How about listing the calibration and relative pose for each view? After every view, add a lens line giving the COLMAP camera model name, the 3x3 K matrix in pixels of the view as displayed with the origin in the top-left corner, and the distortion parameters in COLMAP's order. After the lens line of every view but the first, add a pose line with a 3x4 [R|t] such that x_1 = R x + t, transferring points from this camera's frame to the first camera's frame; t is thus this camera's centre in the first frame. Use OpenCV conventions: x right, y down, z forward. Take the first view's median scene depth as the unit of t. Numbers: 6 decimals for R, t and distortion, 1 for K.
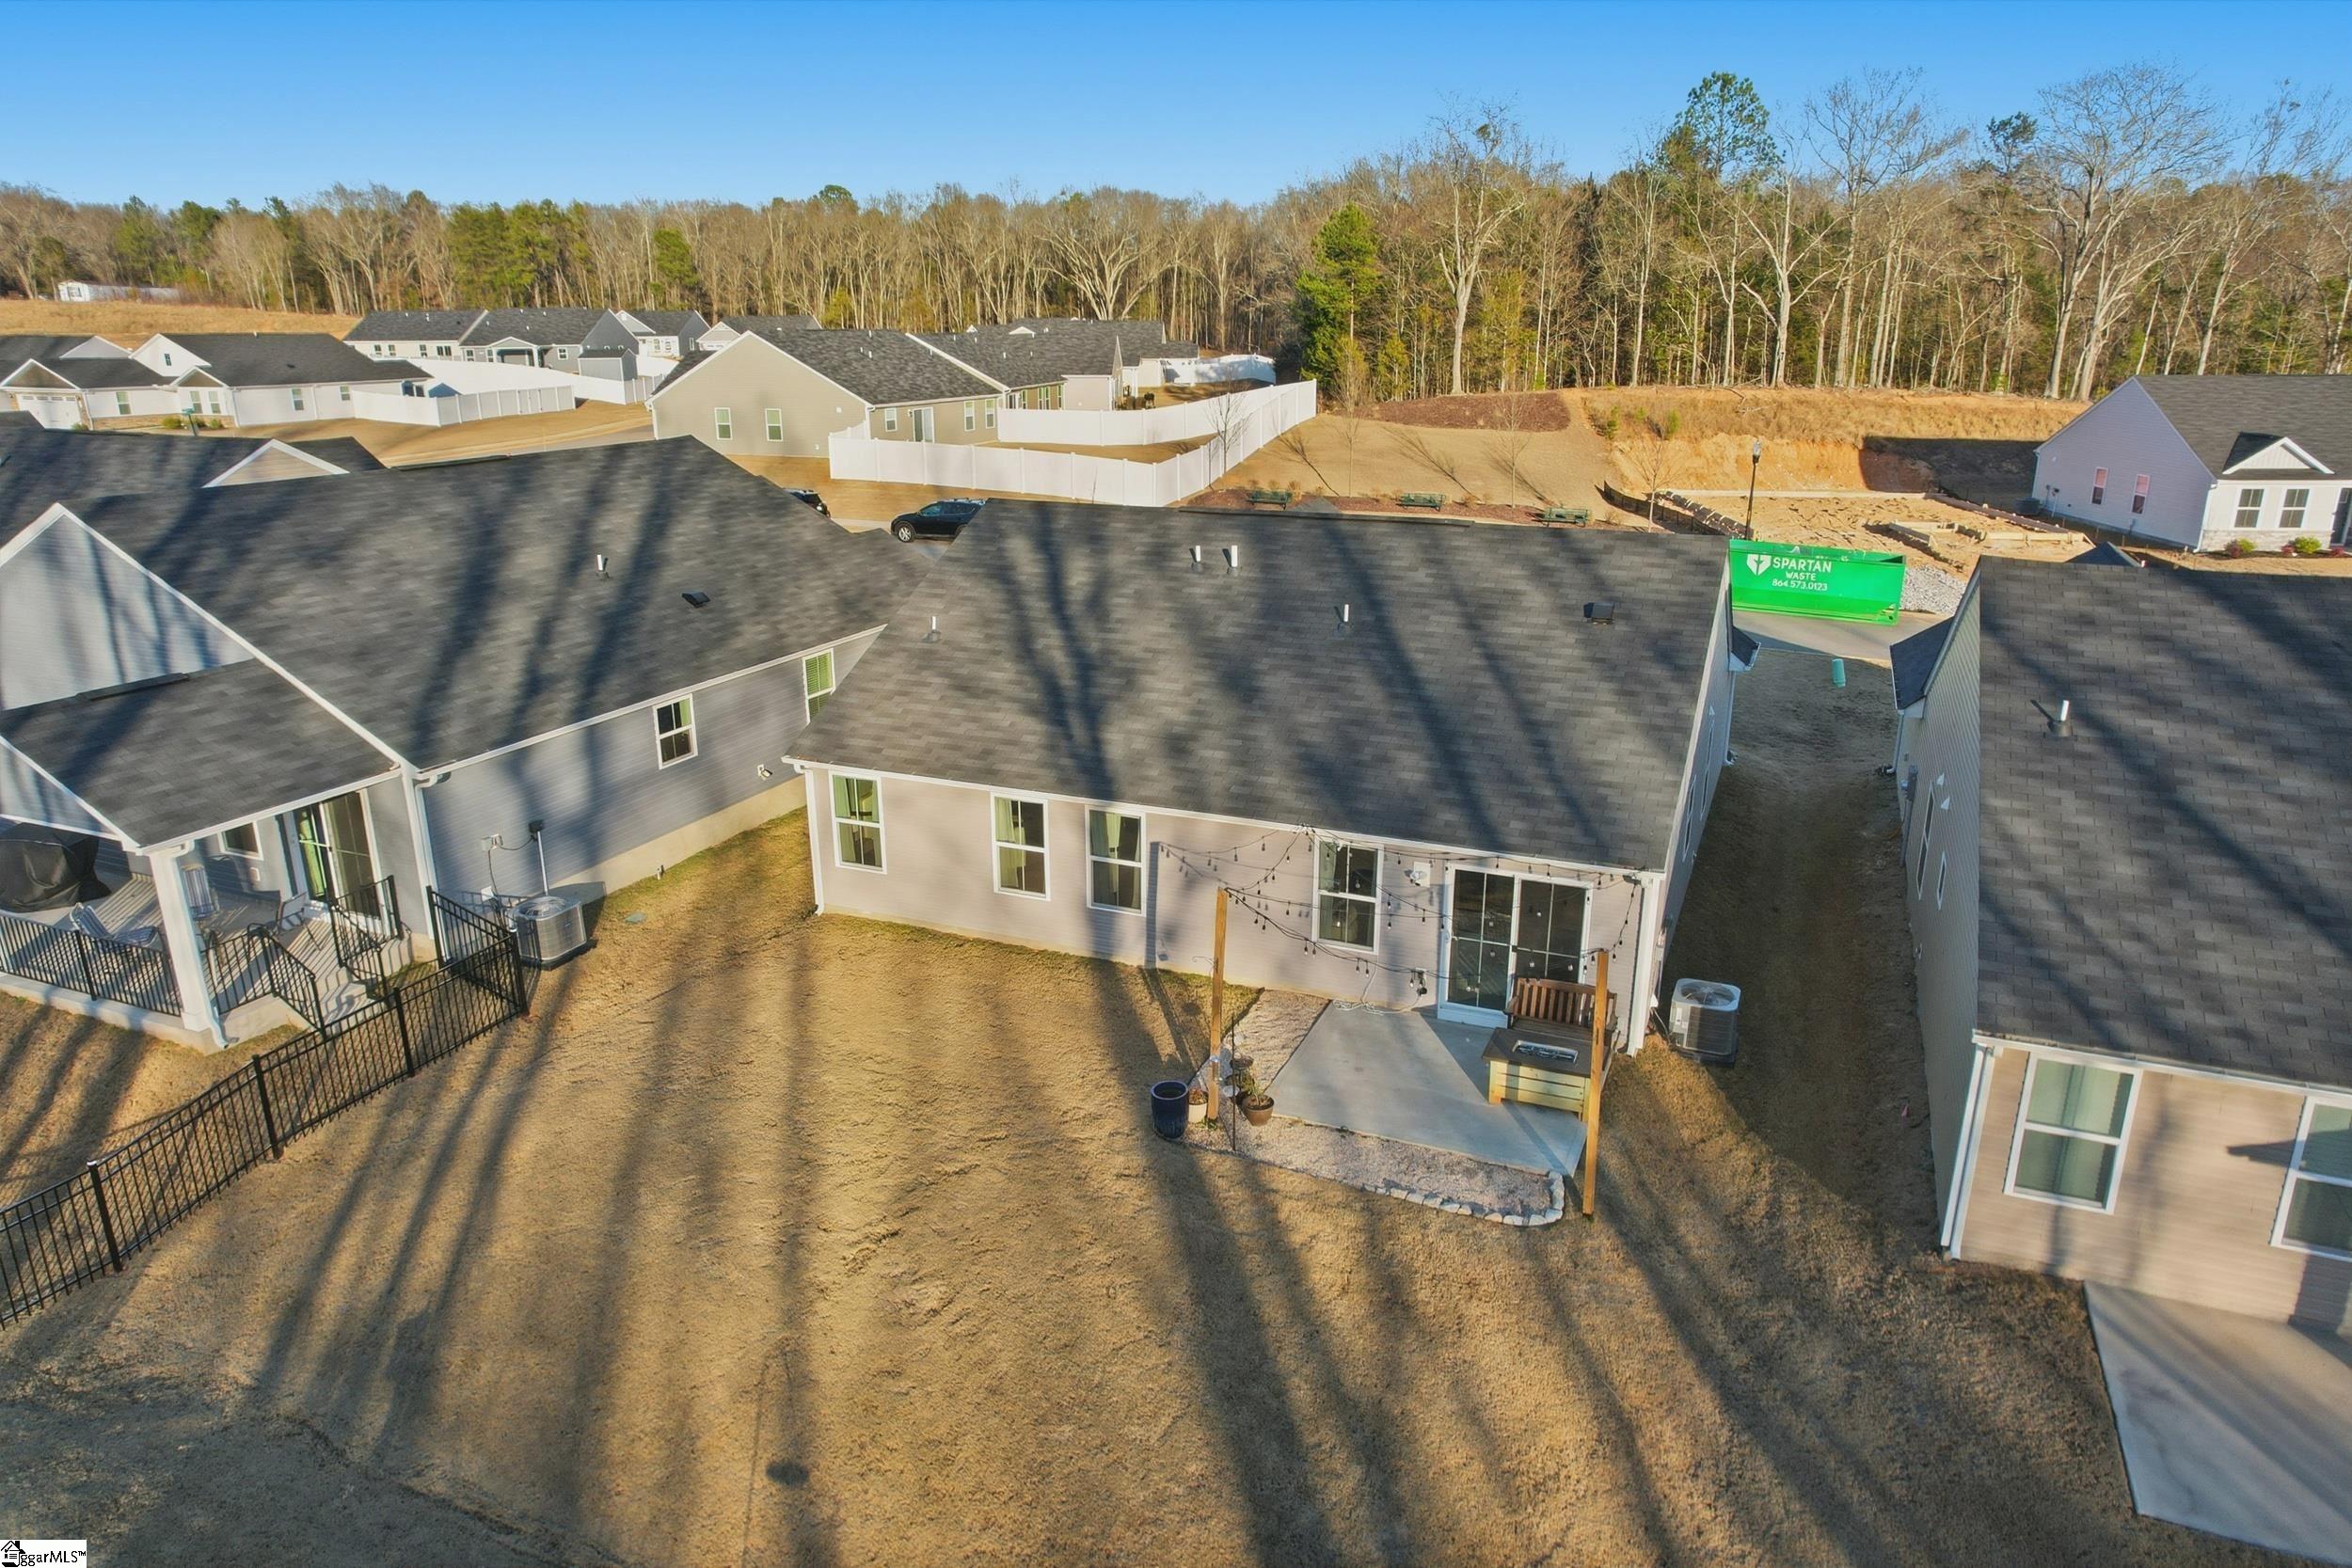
lens RADIAL K [[1509.4, 0, 1188.9], [0, 1509.4, 784.2], [0, 0, 1]] dist [-0.092982, 0.091835]
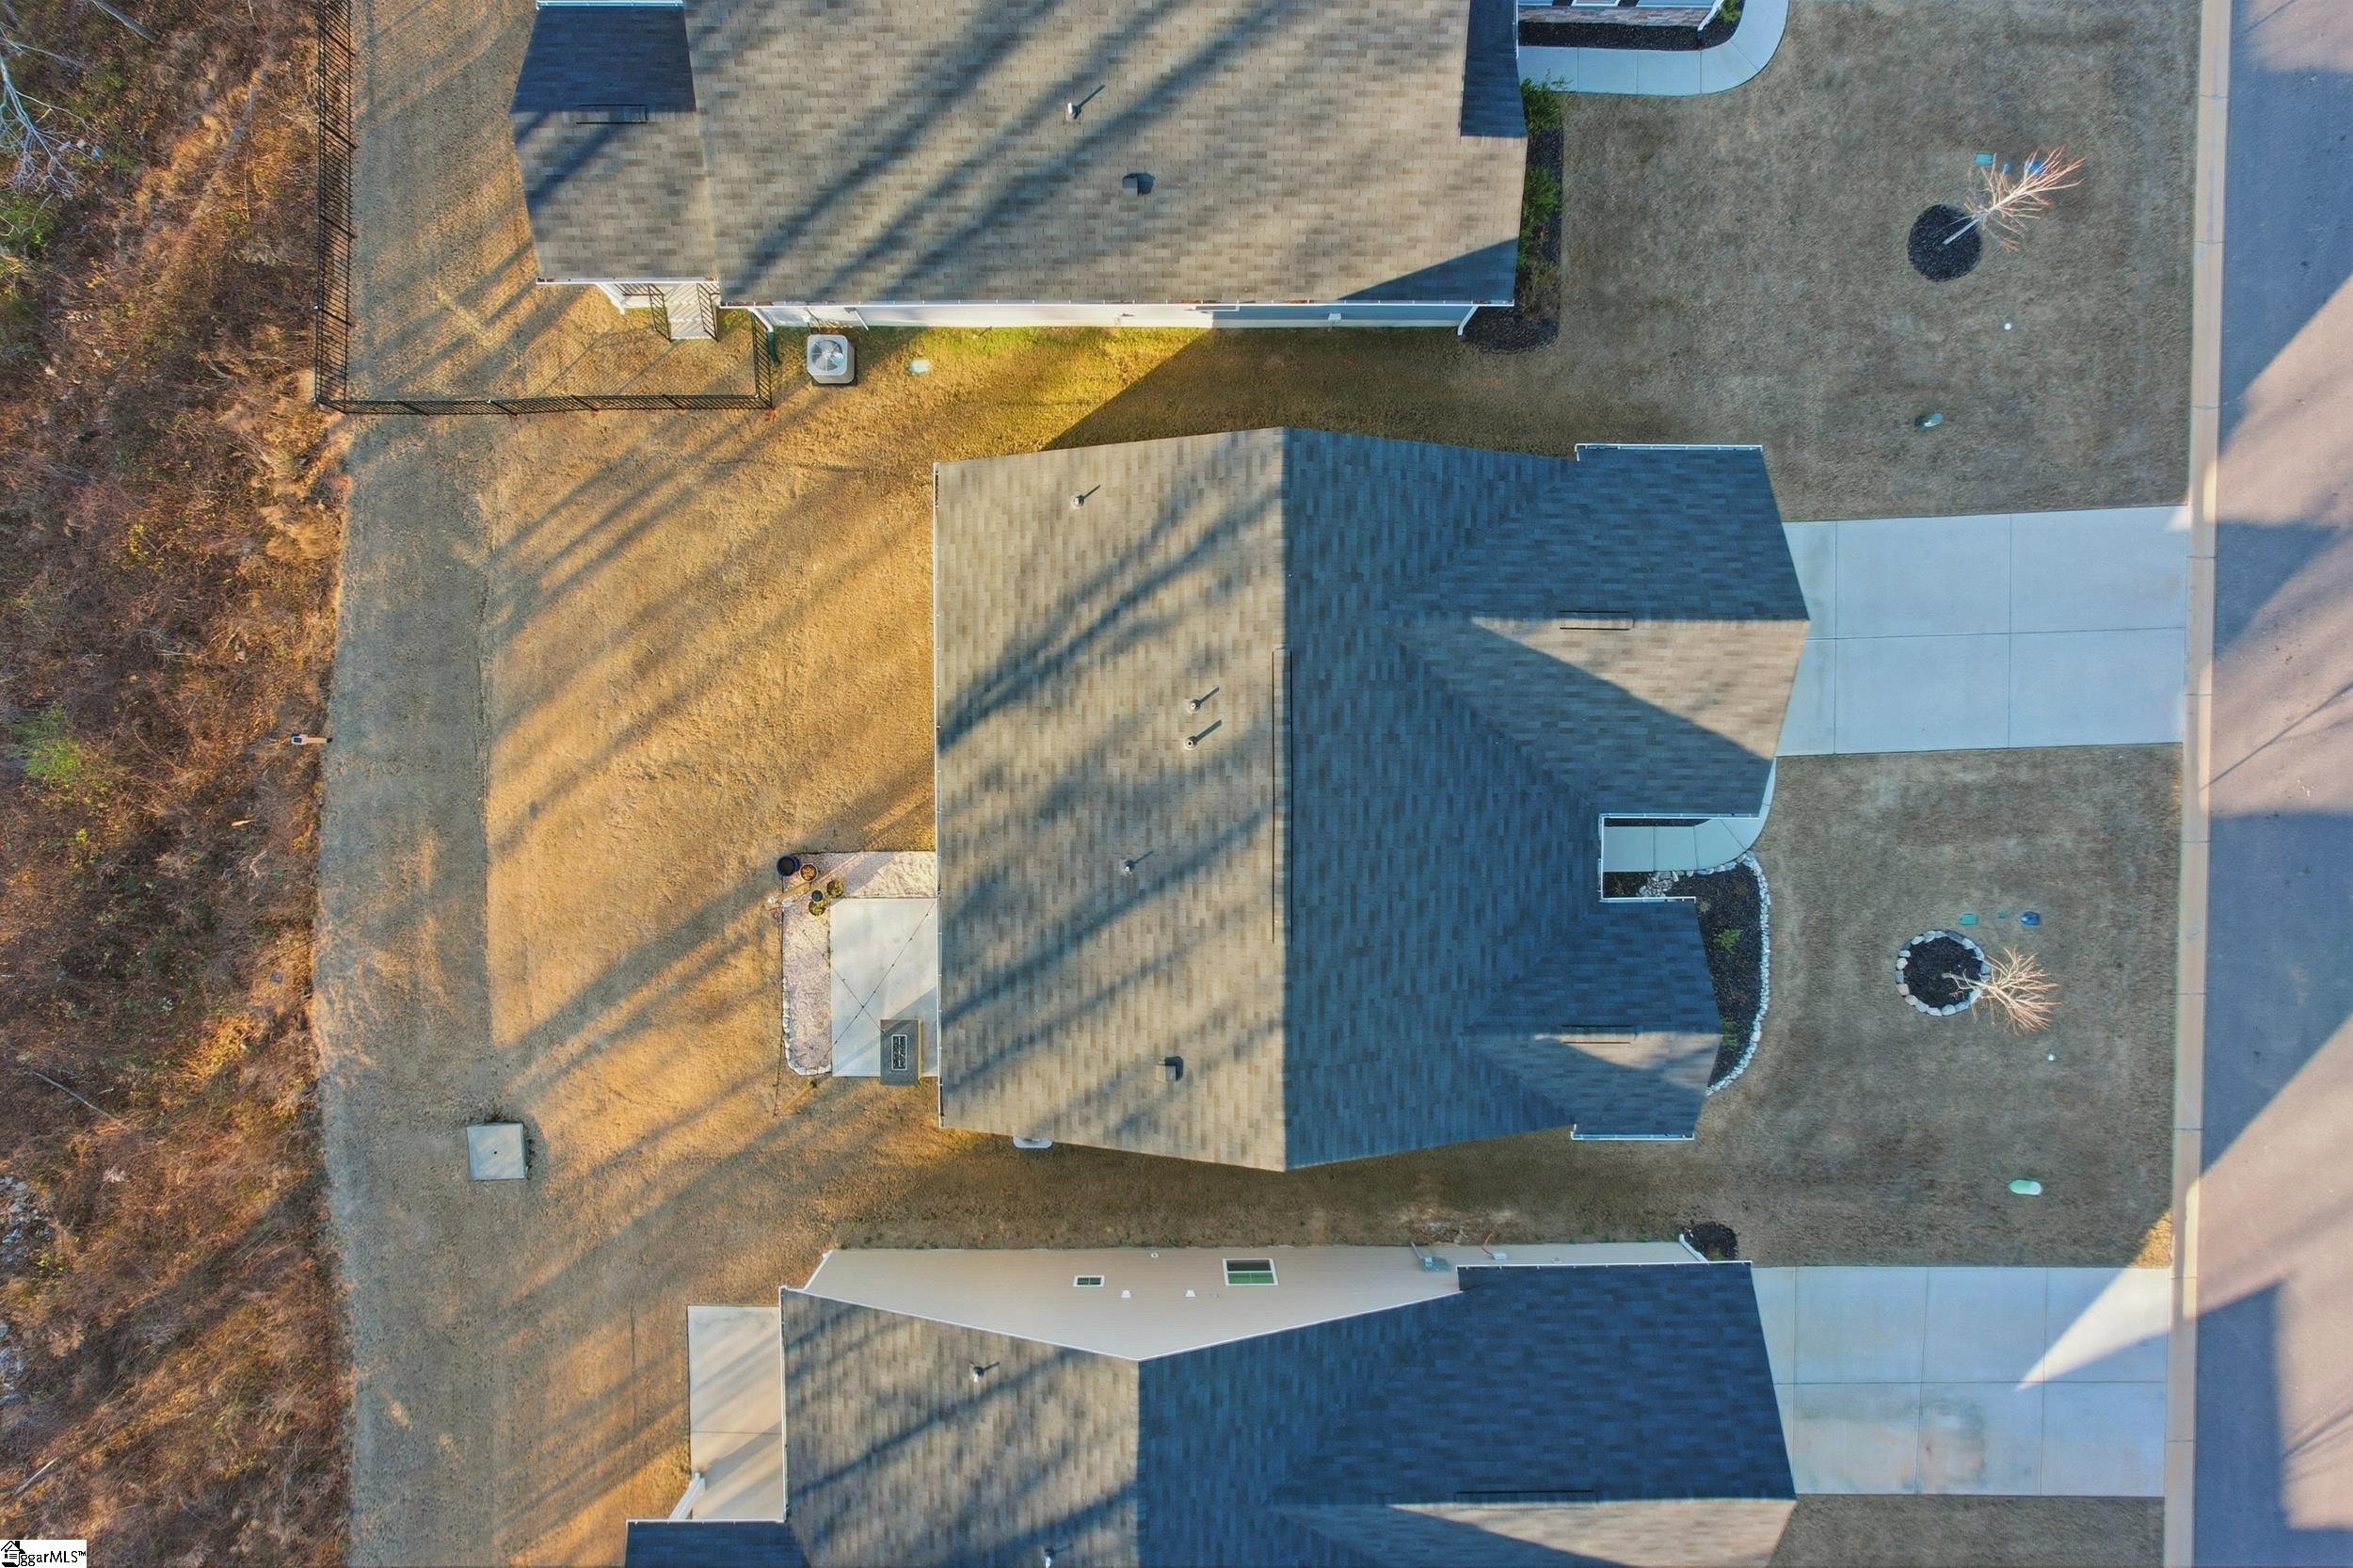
lens RADIAL K [[1489.0, 0, 1186.5], [0, 1489.0, 796.1], [0, 0, 1]] dist [-0.069336, 0.063940]
pose [[0.390037, 0.920405, 0.026923, 0.044343], [-0.286605, 0.093563, 0.953469, -1.534812], [0.875059, -0.379605, 0.300286, 0.856831]]
